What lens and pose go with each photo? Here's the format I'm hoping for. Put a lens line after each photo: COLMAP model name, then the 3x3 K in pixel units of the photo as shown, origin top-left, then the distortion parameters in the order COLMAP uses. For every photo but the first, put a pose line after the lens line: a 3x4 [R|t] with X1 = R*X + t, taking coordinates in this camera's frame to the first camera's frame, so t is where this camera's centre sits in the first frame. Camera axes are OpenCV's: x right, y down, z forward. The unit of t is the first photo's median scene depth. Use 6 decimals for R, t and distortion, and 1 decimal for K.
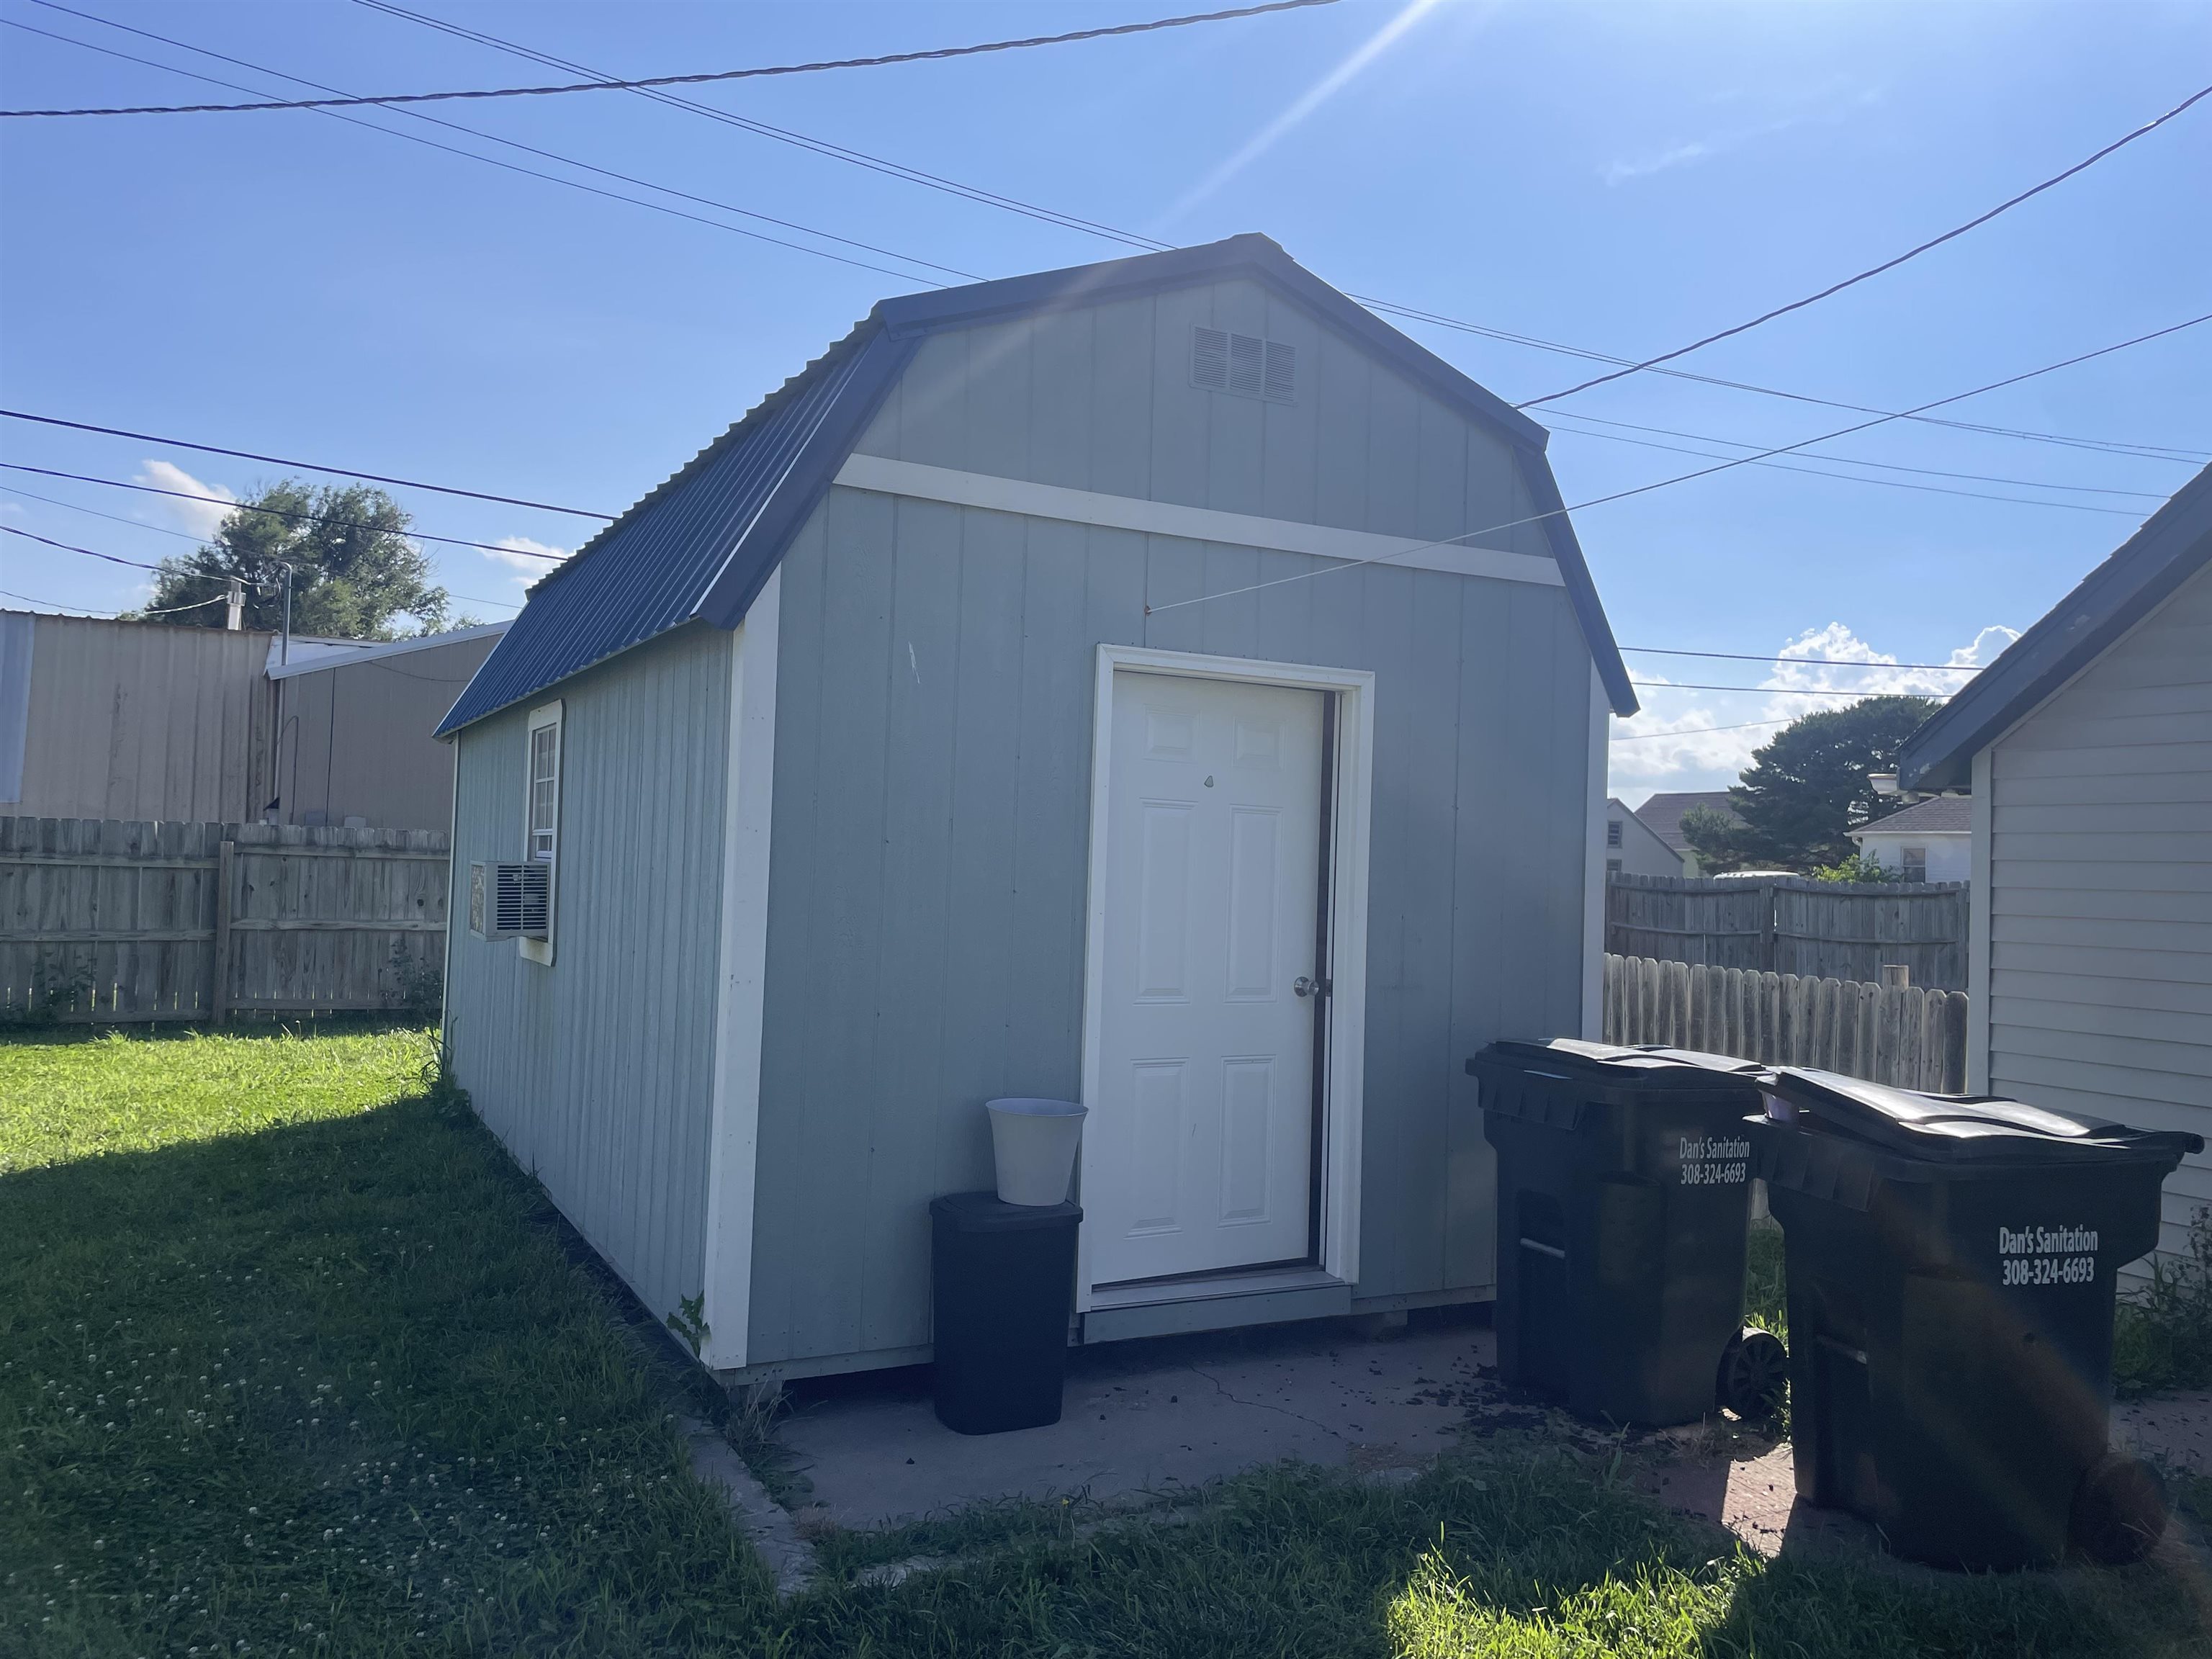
lens RADIAL K [[1650.1, 0, 1106.0], [0, 1650.1, 829.5], [0, 0, 1]] dist [0.084659, -0.122471]
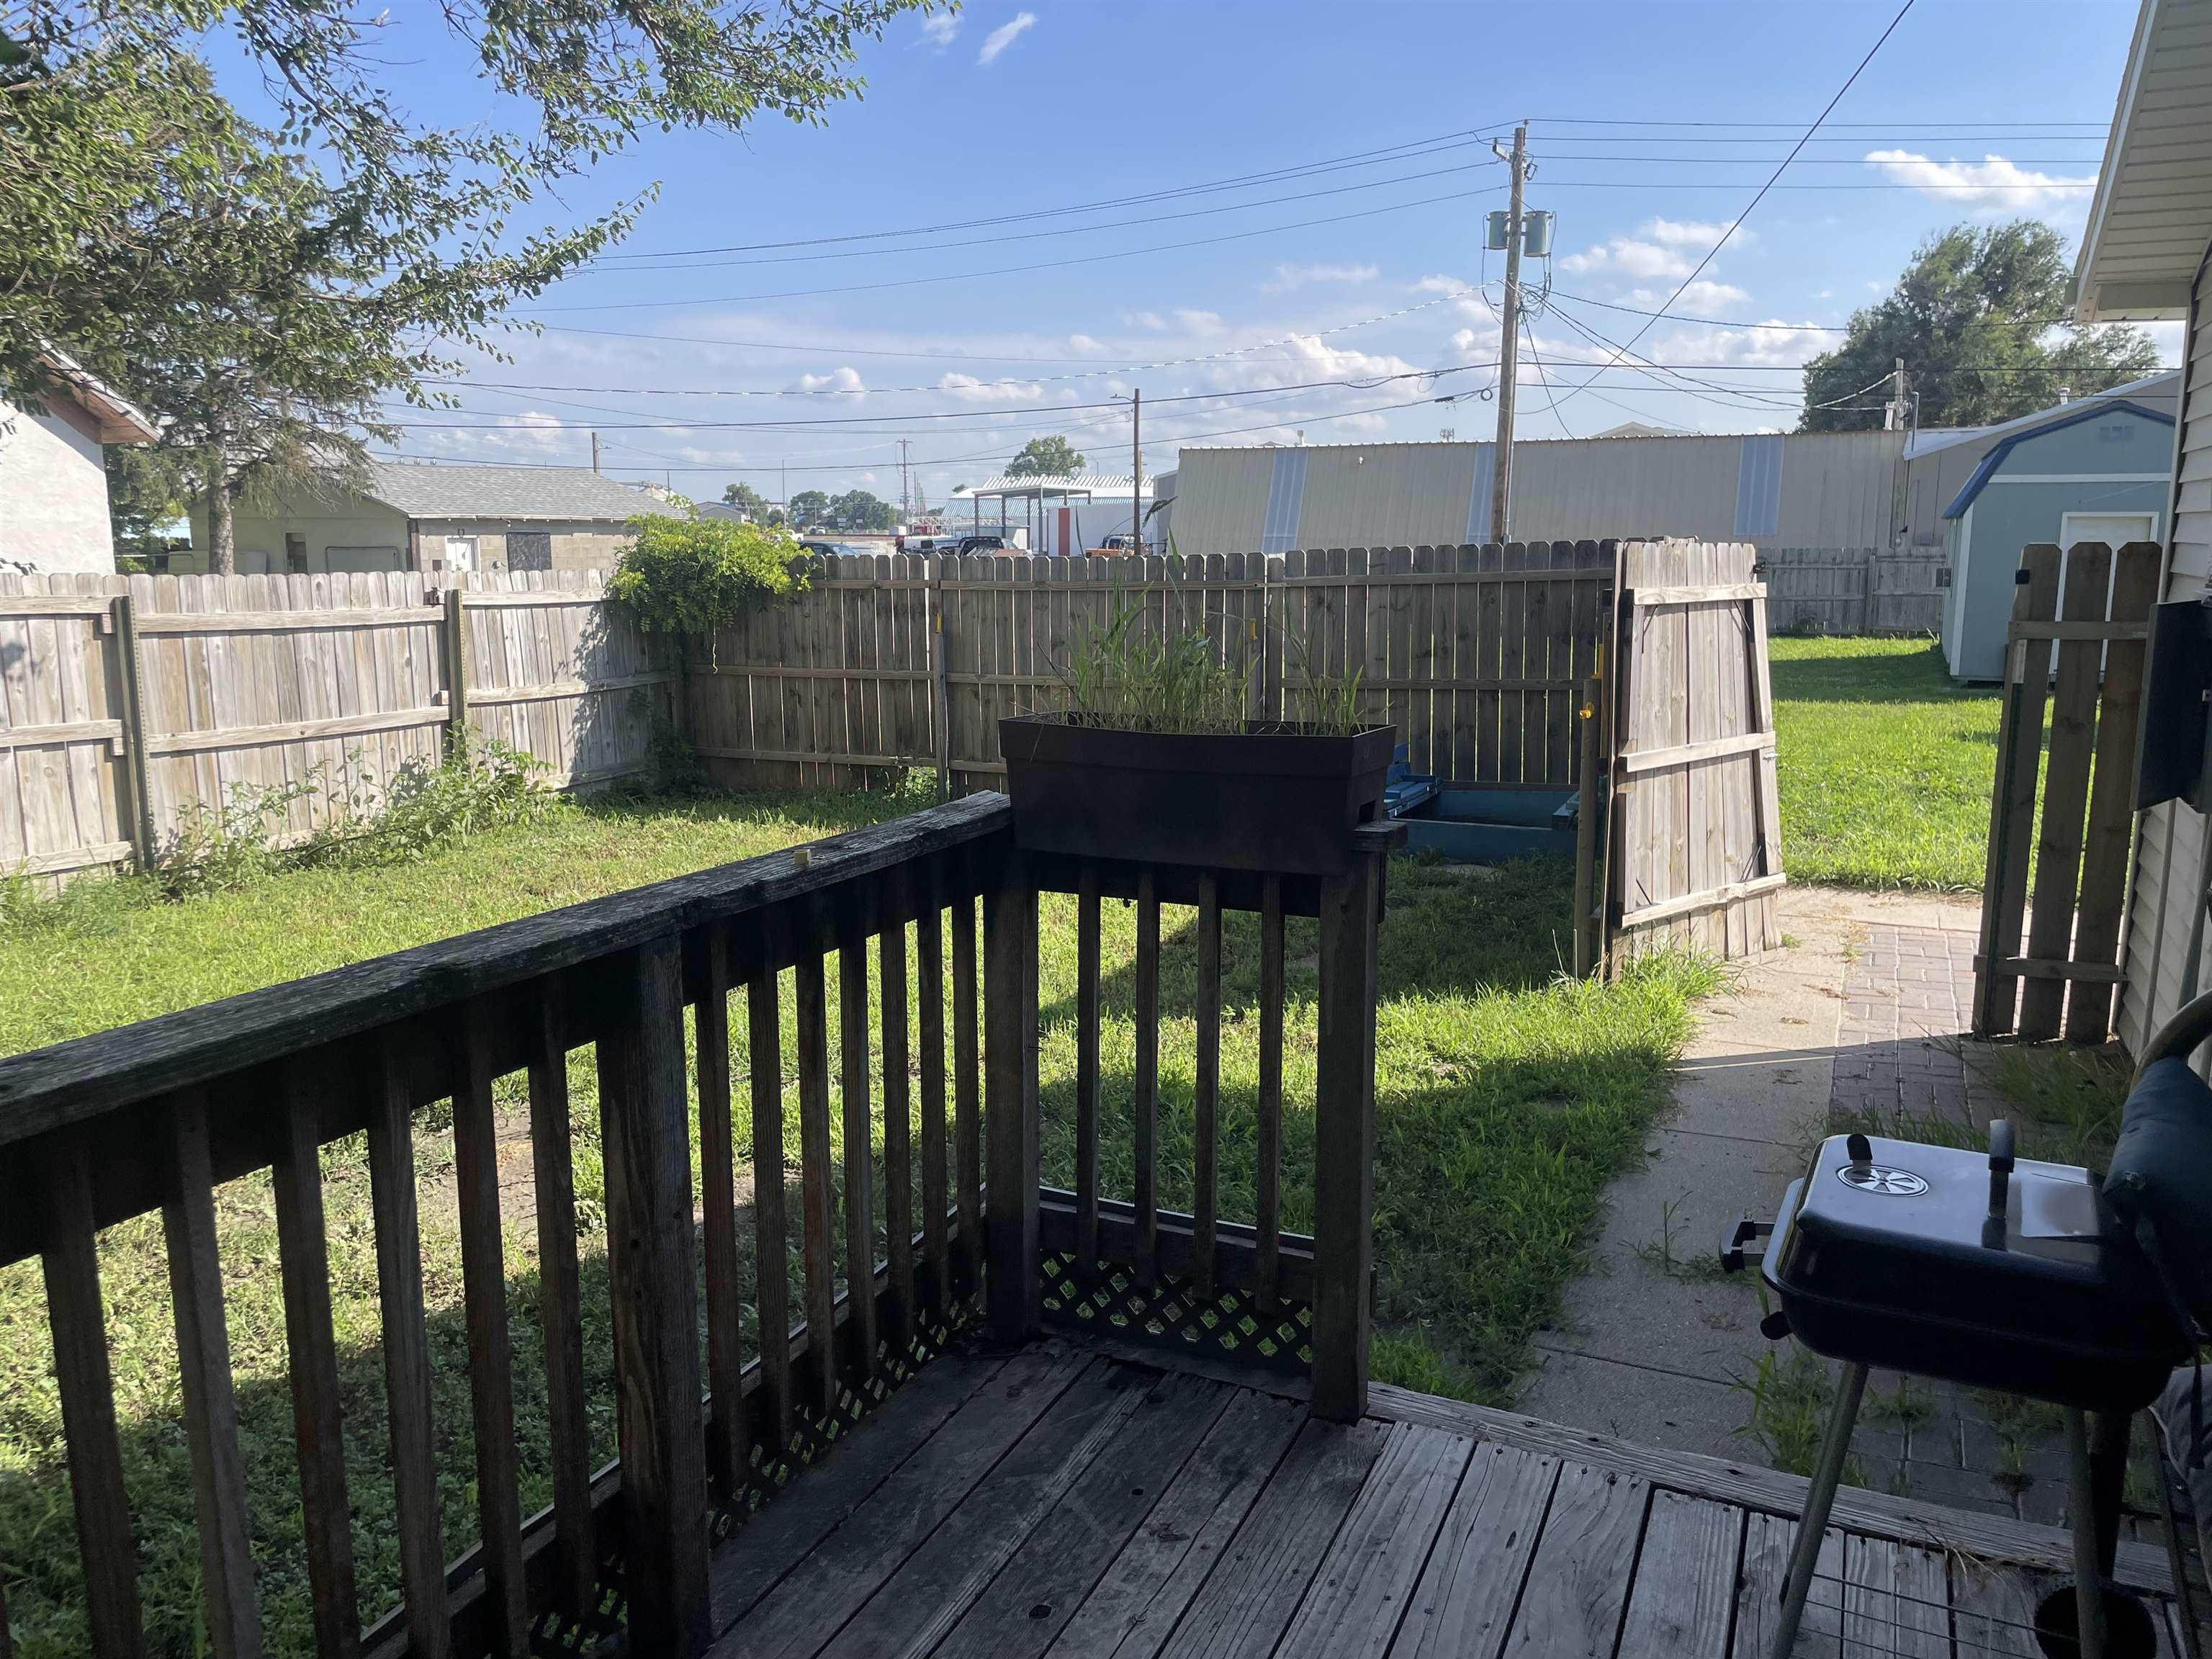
lens RADIAL K [[1650.1, 0, 1106.0], [0, 1650.1, 829.5], [0, 0, 1]] dist [0.084659, -0.122471]
pose [[0.600791, 0.102967, -0.792747, 0.686453], [0.044877, 0.985762, 0.162047, -0.040818], [0.798146, -0.132933, 0.587616, -1.213483]]
